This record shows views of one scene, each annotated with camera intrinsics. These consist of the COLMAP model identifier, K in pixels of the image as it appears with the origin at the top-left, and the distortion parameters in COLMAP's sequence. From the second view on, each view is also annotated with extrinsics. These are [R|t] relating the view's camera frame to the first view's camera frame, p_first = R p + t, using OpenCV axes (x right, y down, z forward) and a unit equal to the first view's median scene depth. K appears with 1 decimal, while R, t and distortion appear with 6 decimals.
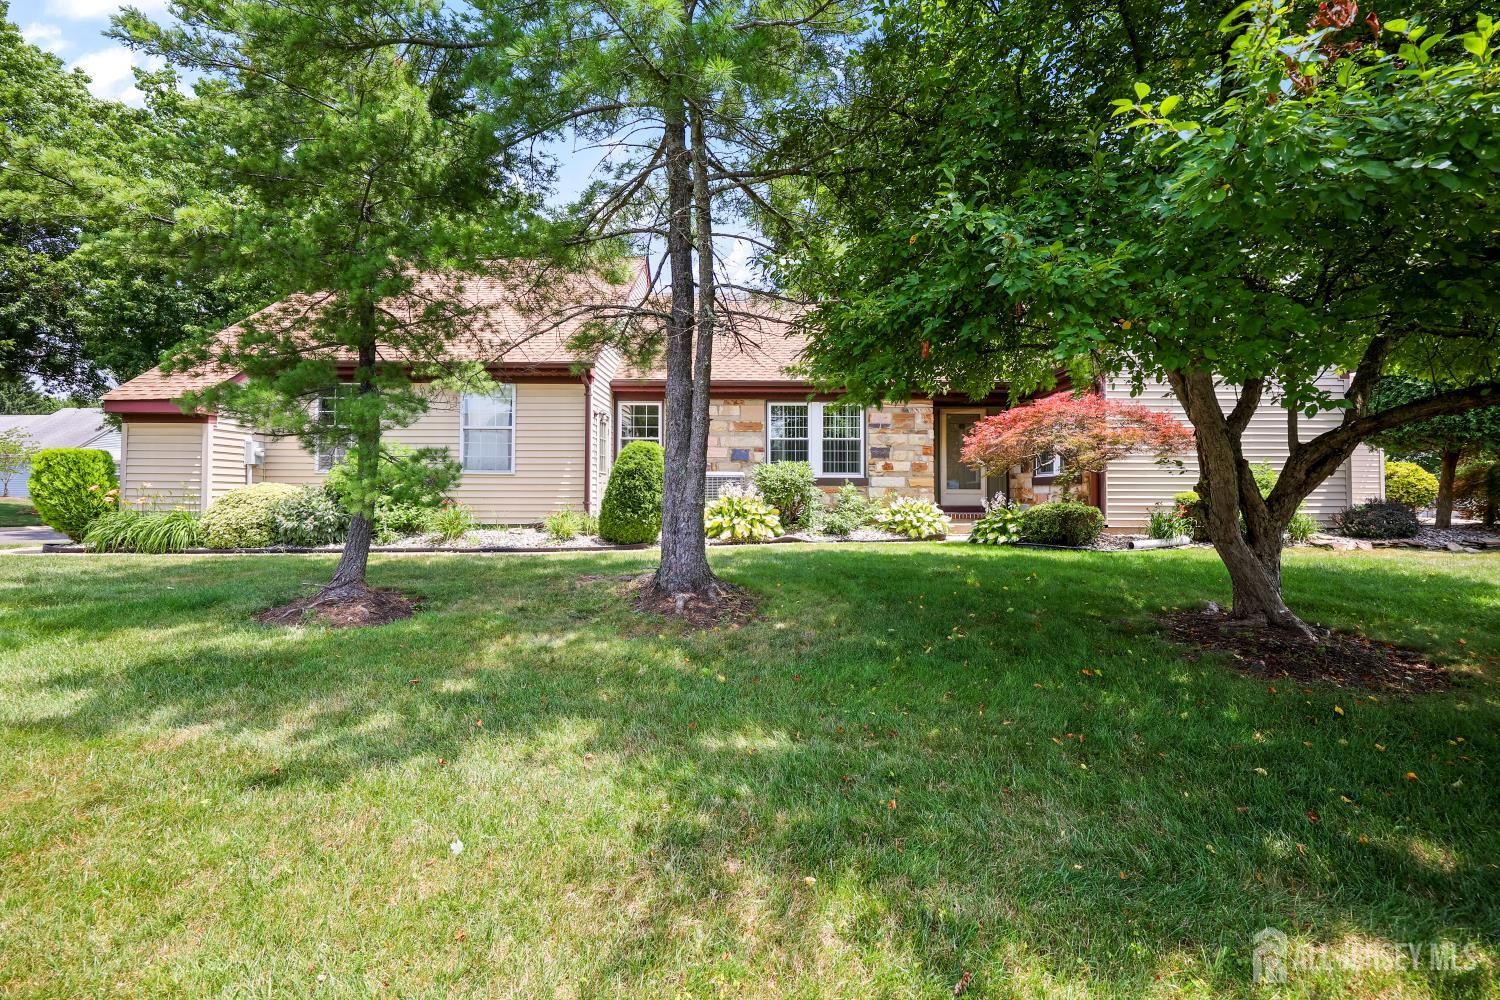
lens RADIAL K [[699.9, 0, 753.8], [0, 699.9, 499.3], [0, 0, 1]] dist [0.006225, 0.000928]
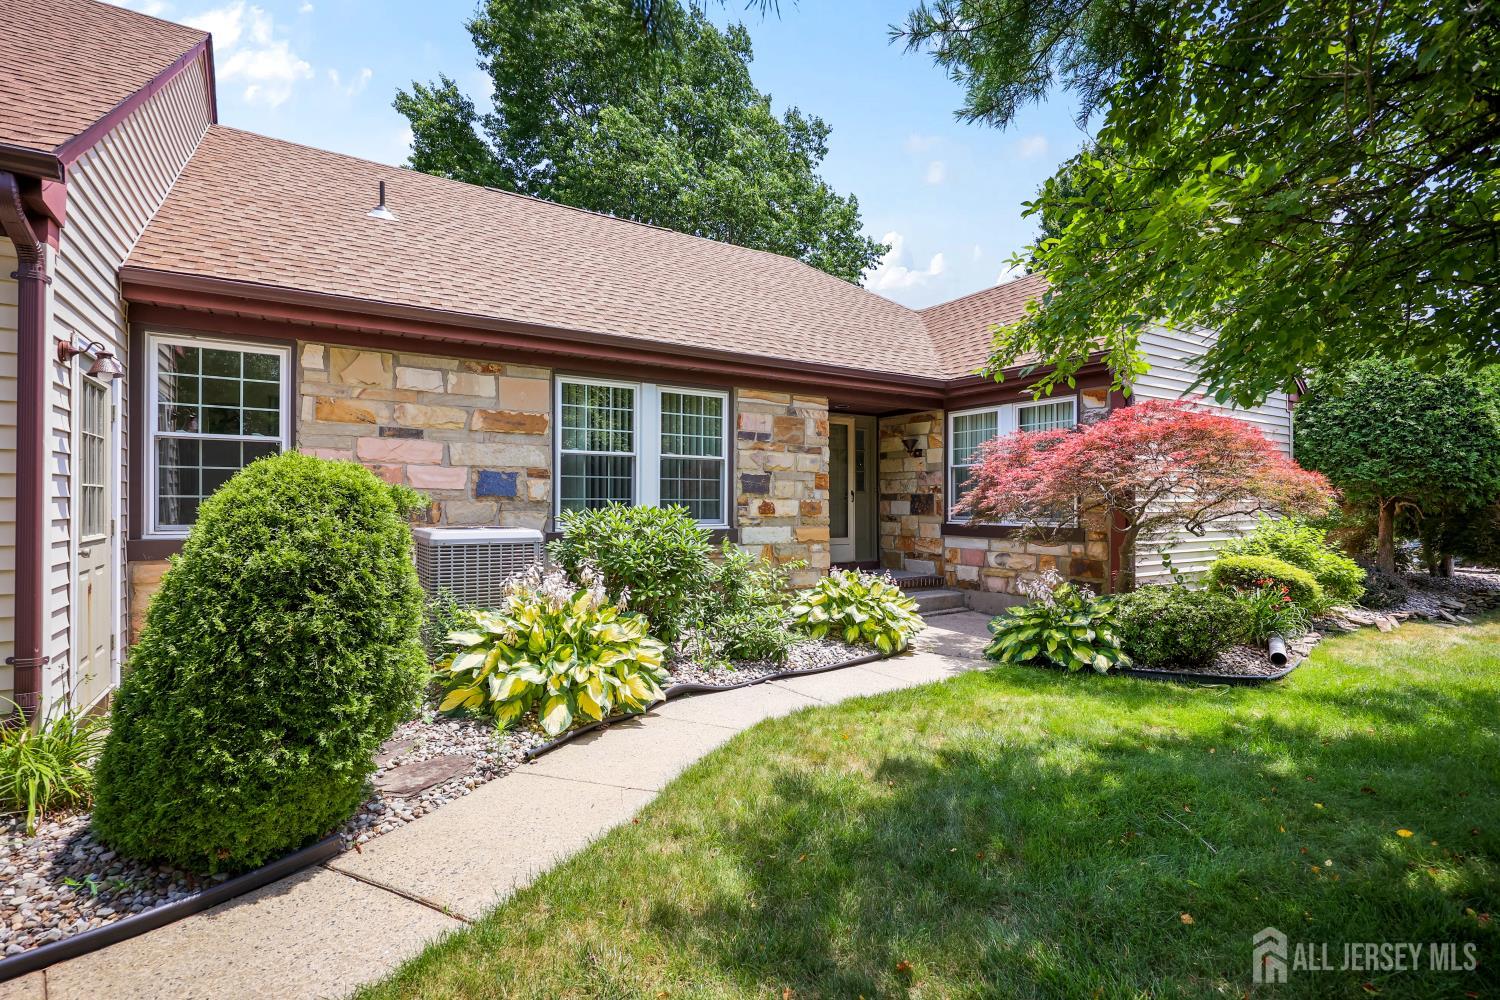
lens RADIAL K [[699.9, 0, 747.3], [0, 699.9, 498.2], [0, 0, 1]] dist [0.006225, 0.000928]
pose [[0.839647, 0.002466, 0.543127, -0.130454], [0.002718, 0.999958, -0.008741, -0.050184], [-0.543125, 0.008816, 0.839605, 0.531532]]
